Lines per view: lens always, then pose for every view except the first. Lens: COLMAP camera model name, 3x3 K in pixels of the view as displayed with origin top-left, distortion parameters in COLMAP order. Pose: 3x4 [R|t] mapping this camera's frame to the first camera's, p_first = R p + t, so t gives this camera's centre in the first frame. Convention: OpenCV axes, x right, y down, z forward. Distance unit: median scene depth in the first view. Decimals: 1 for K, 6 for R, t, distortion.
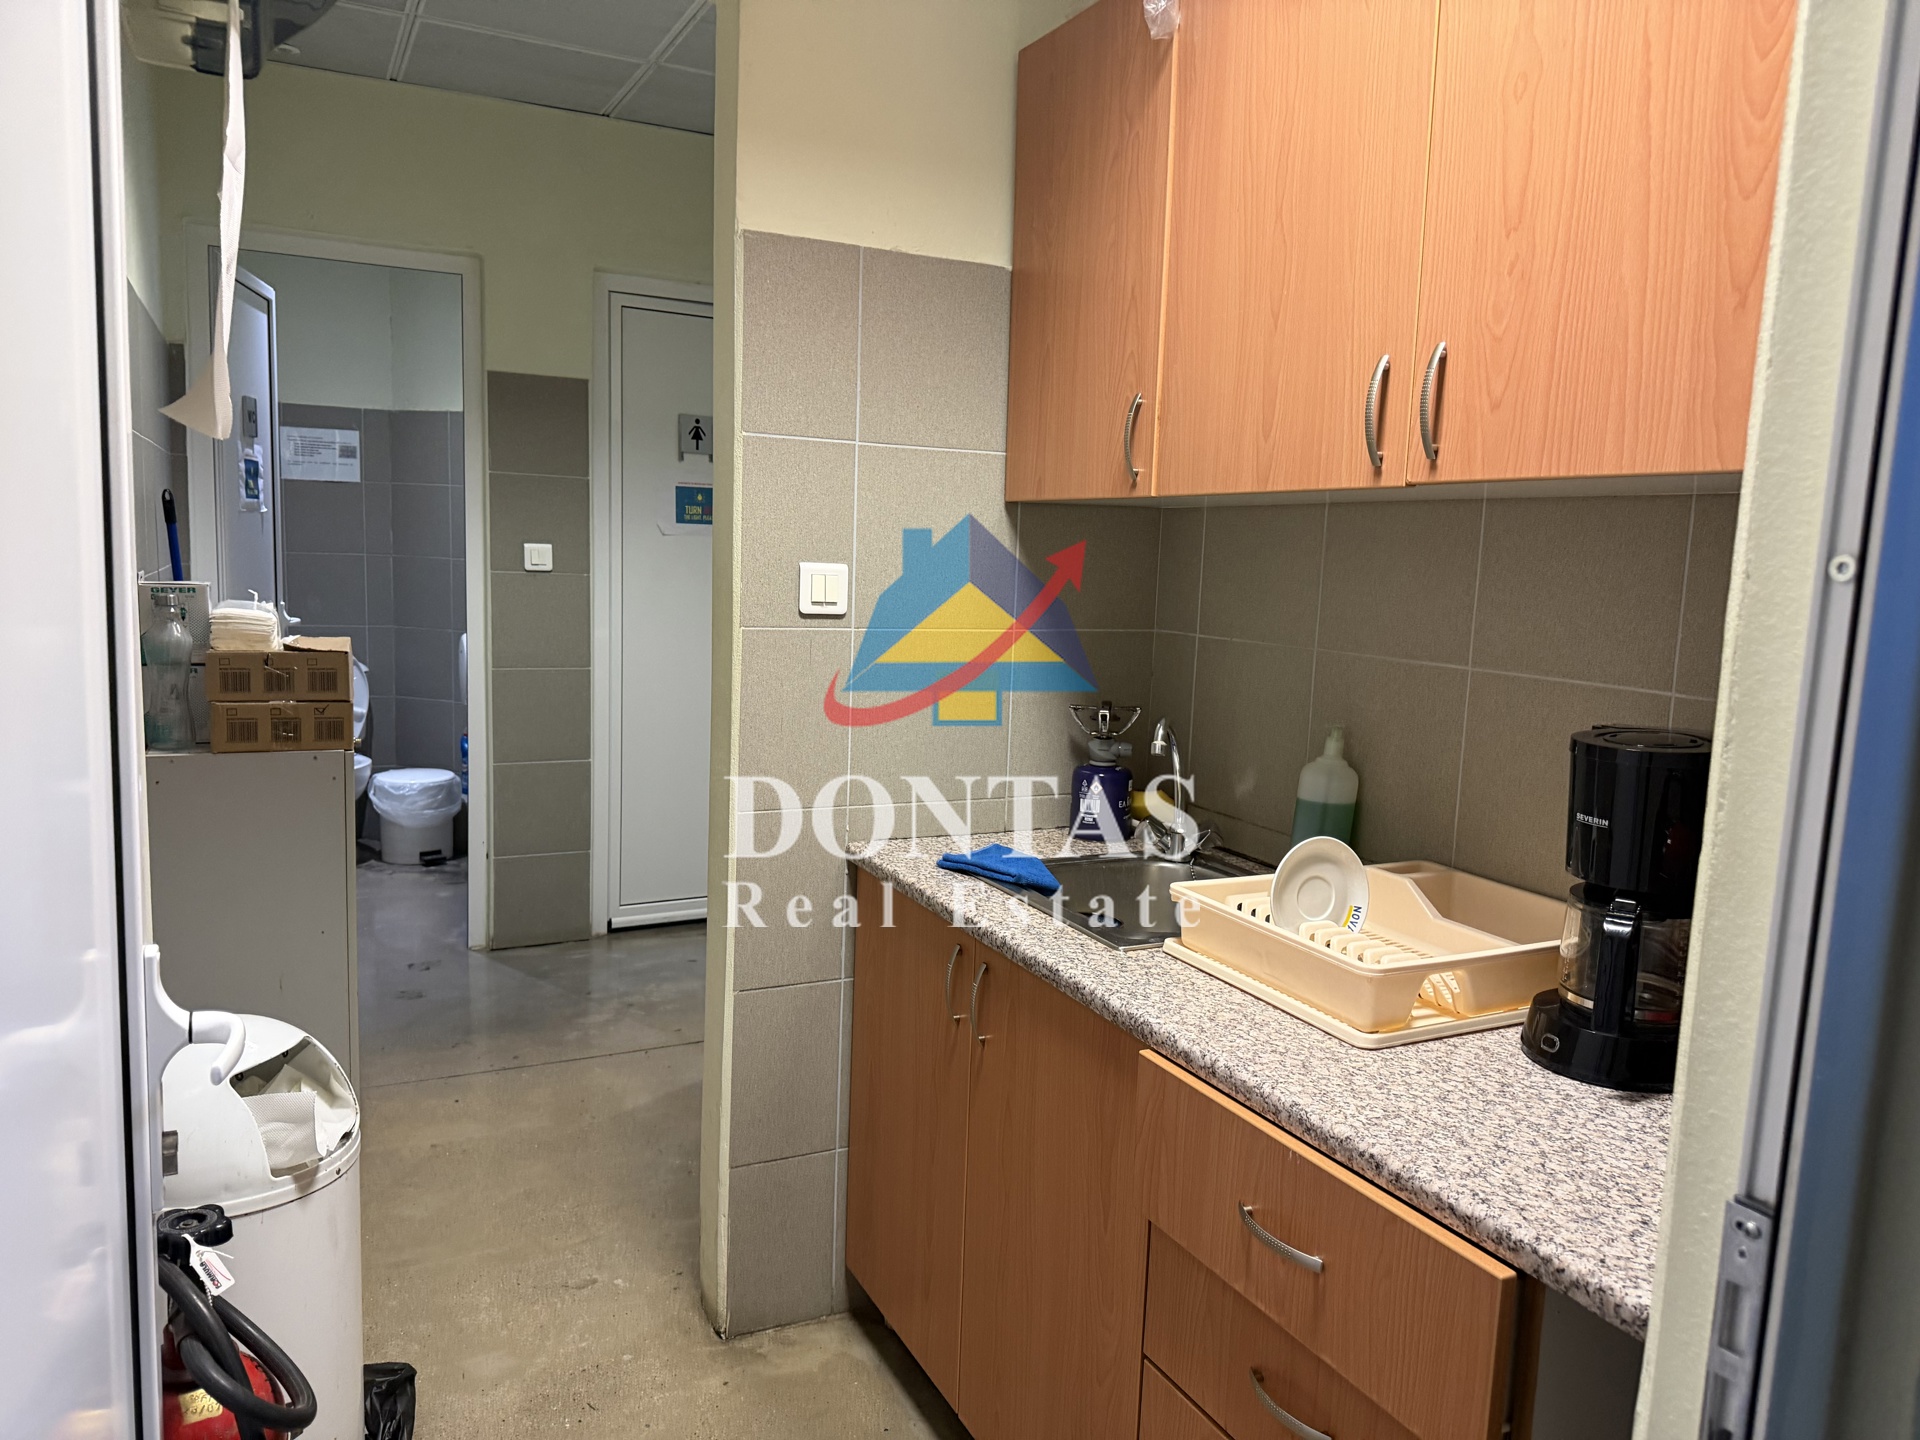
lens RADIAL K [[1361.9, 0, 962.4], [0, 1361.9, 741.5], [0, 0, 1]] dist [0.028599, -0.024104]
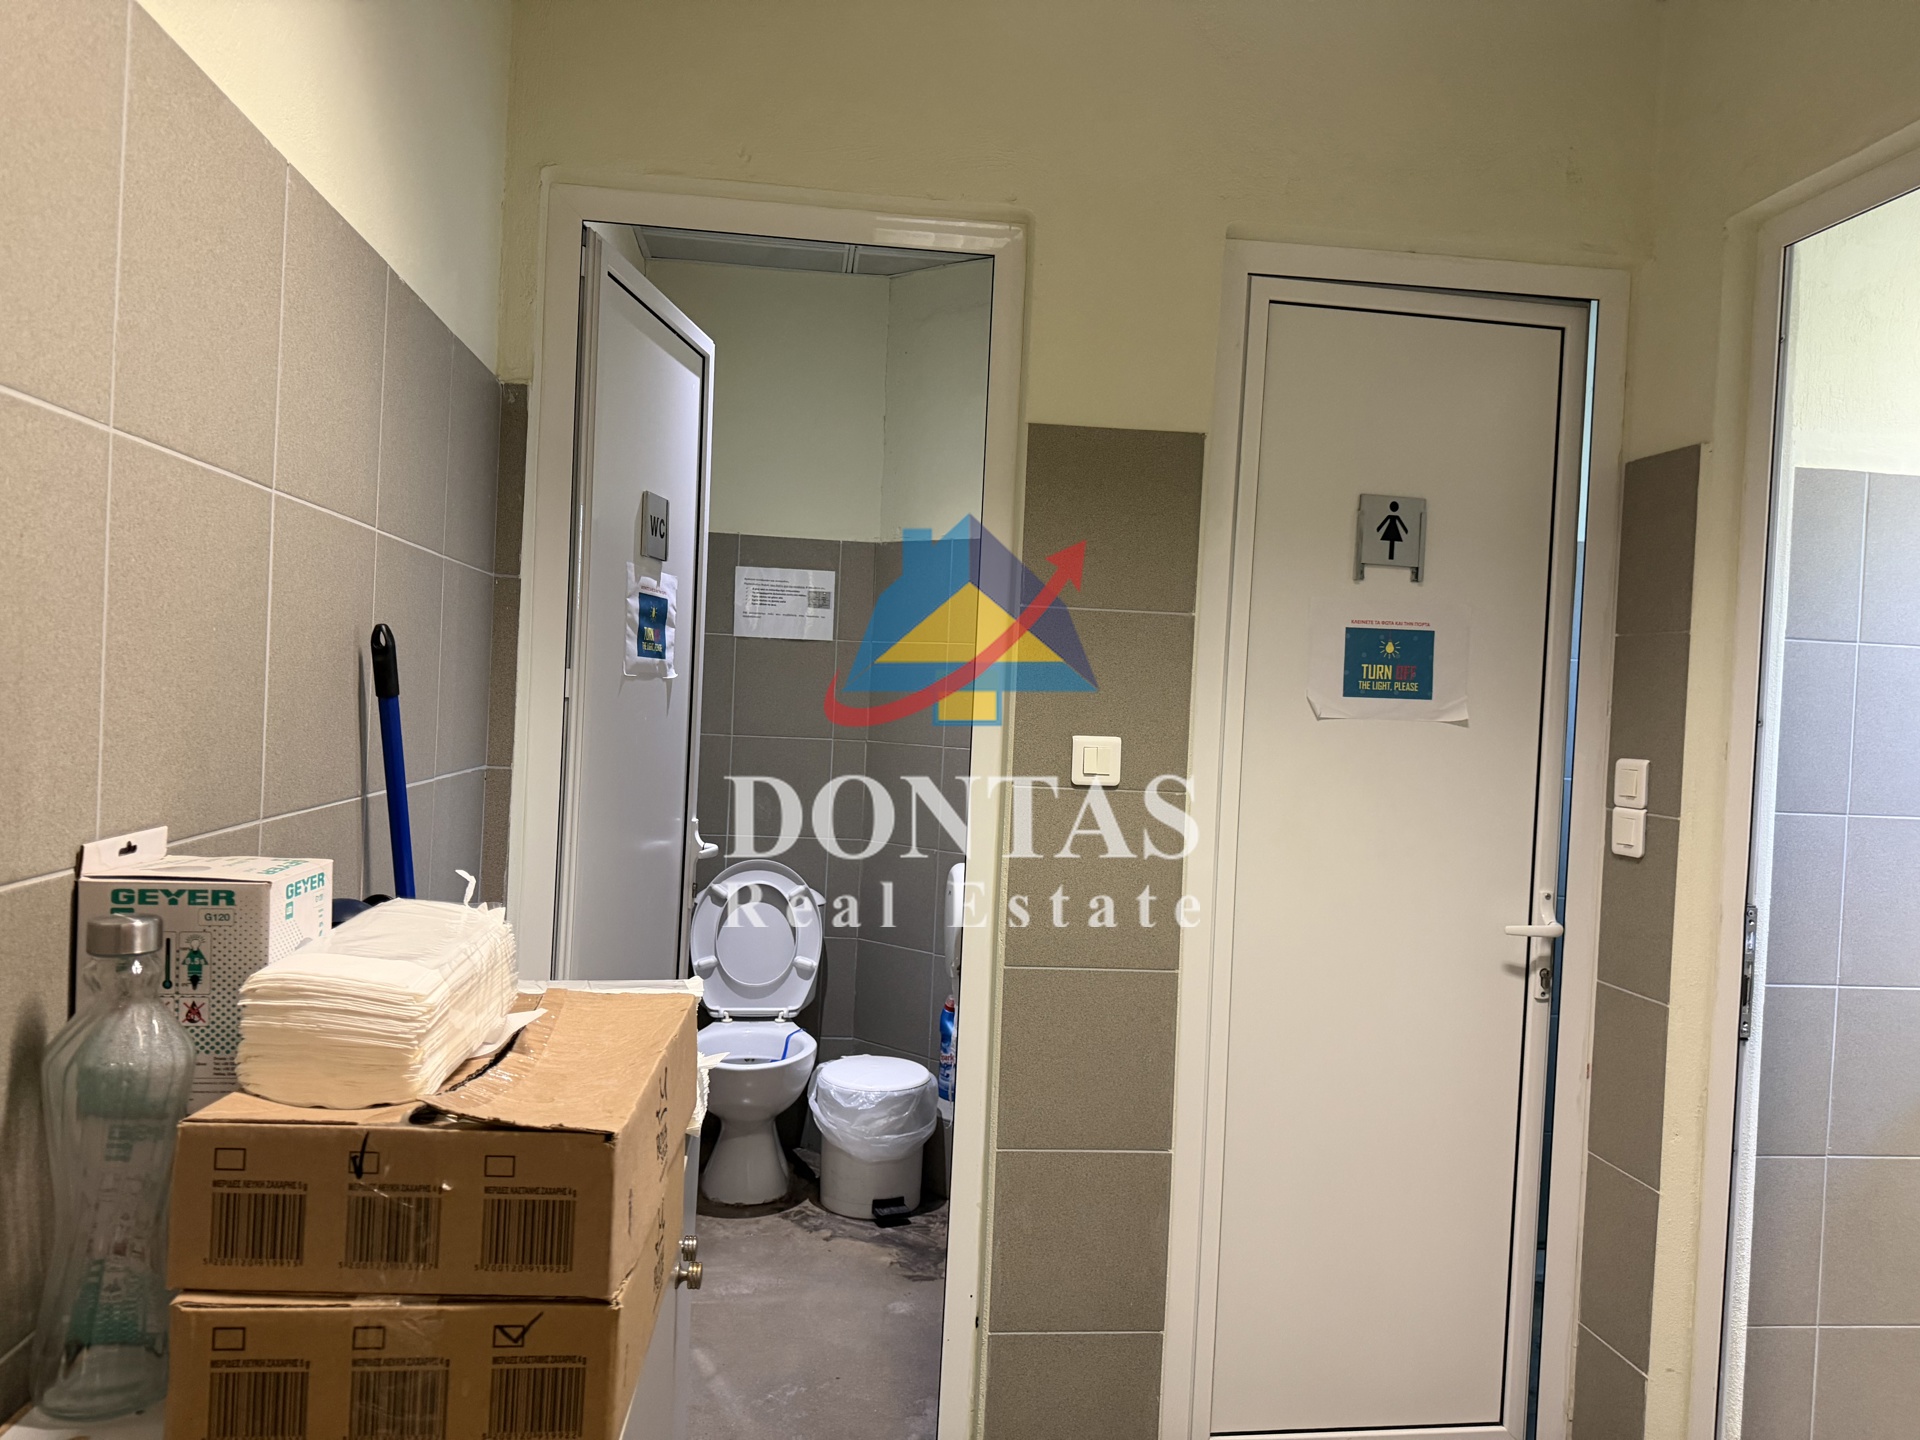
lens RADIAL K [[1361.9, 0, 958.0], [0, 1361.9, 722.6], [0, 0, 1]] dist [0.028599, -0.024104]
pose [[0.942287, 0.008177, -0.334707, -0.175407], [-0.054422, 0.990147, -0.129021, -0.073668], [0.330354, 0.139790, 0.933448, 0.459044]]
